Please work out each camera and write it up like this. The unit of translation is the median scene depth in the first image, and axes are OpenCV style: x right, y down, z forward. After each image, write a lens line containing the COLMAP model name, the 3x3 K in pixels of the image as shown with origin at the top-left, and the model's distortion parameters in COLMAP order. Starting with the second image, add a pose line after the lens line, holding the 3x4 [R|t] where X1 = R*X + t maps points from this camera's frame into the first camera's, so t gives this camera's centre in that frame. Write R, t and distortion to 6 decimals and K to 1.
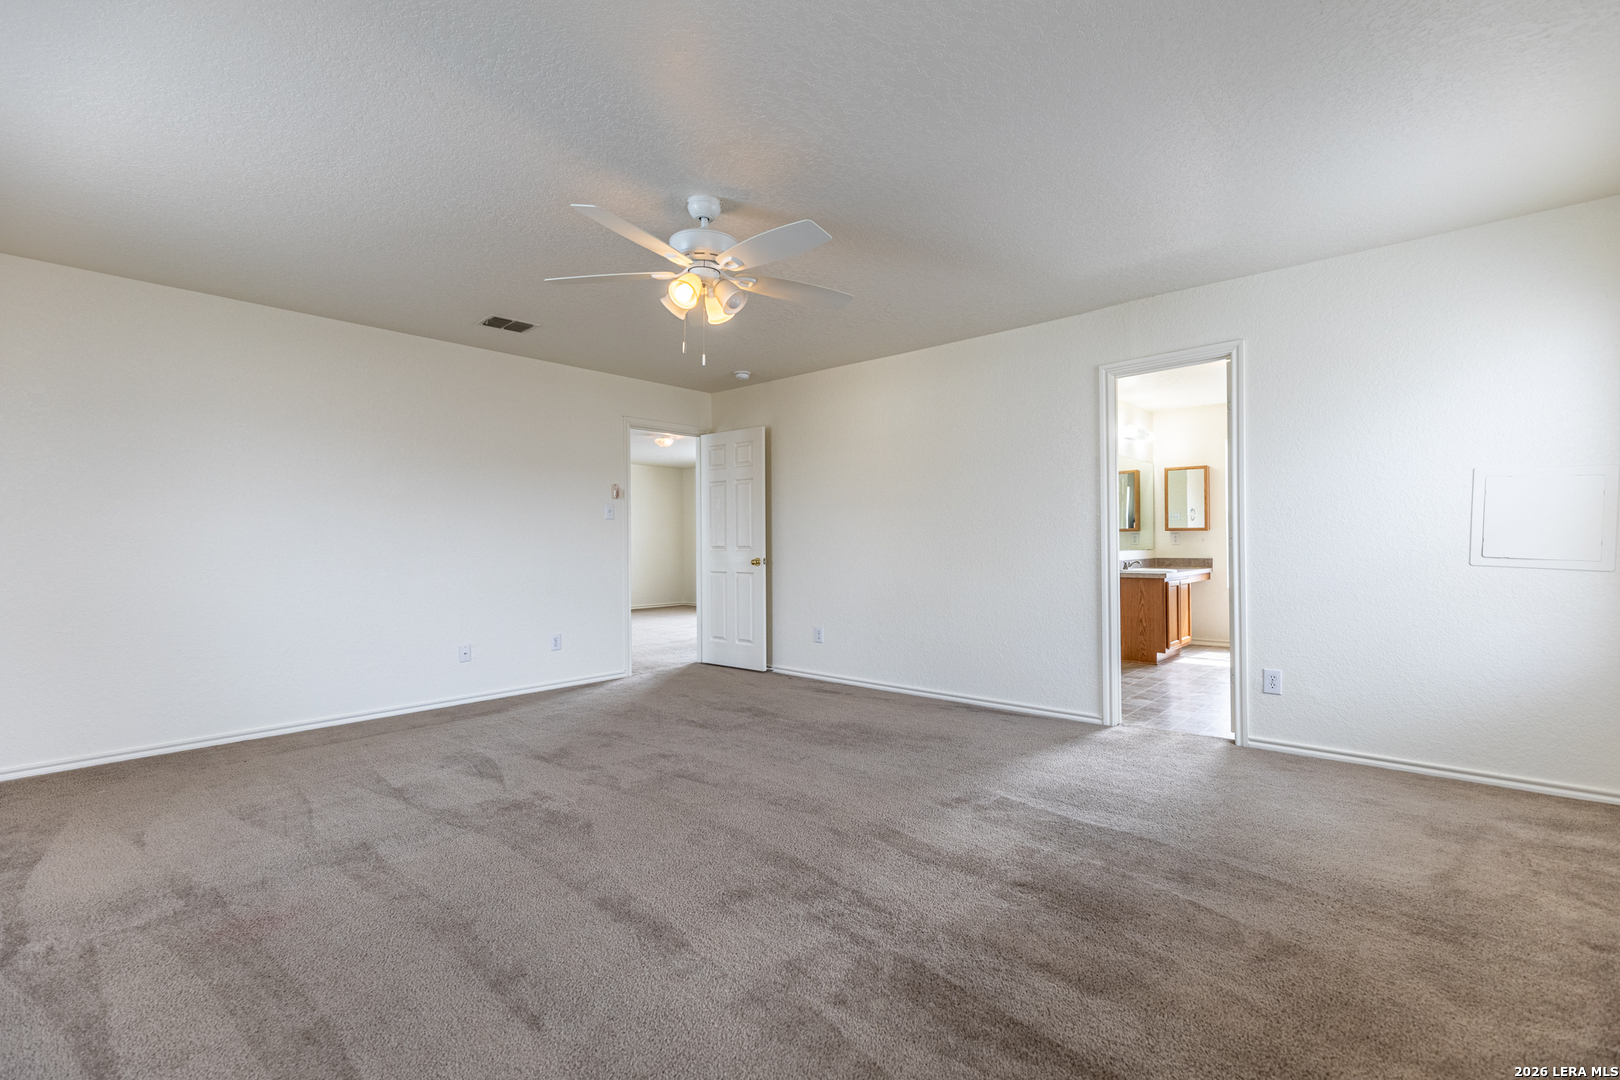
lens RADIAL K [[727.7, 0, 816.6], [0, 727.7, 539.4], [0, 0, 1]] dist [0.009172, -0.000984]
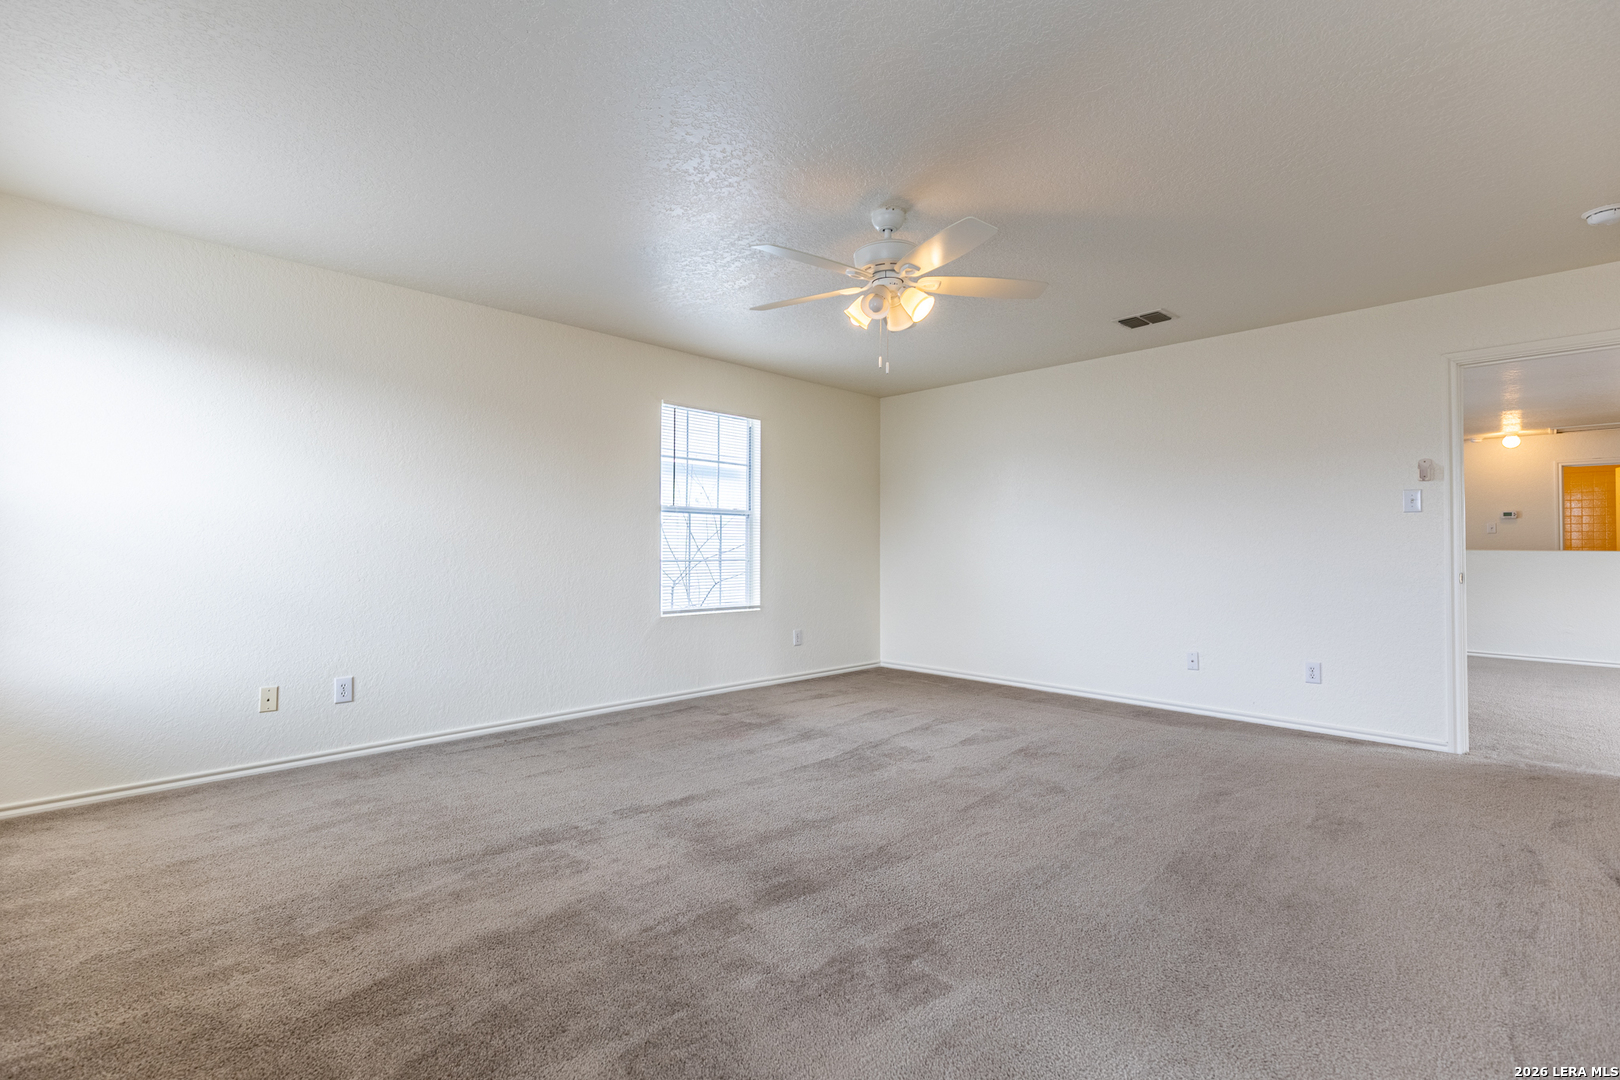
lens RADIAL K [[727.7, 0, 816.6], [0, 727.7, 539.4], [0, 0, 1]] dist [0.009172, -0.000984]
pose [[-0.049903, -0.006208, -0.998735, 0.680072], [0.005238, 0.999965, -0.006478, -0.000332], [0.998740, -0.005554, -0.049869, 0.744440]]
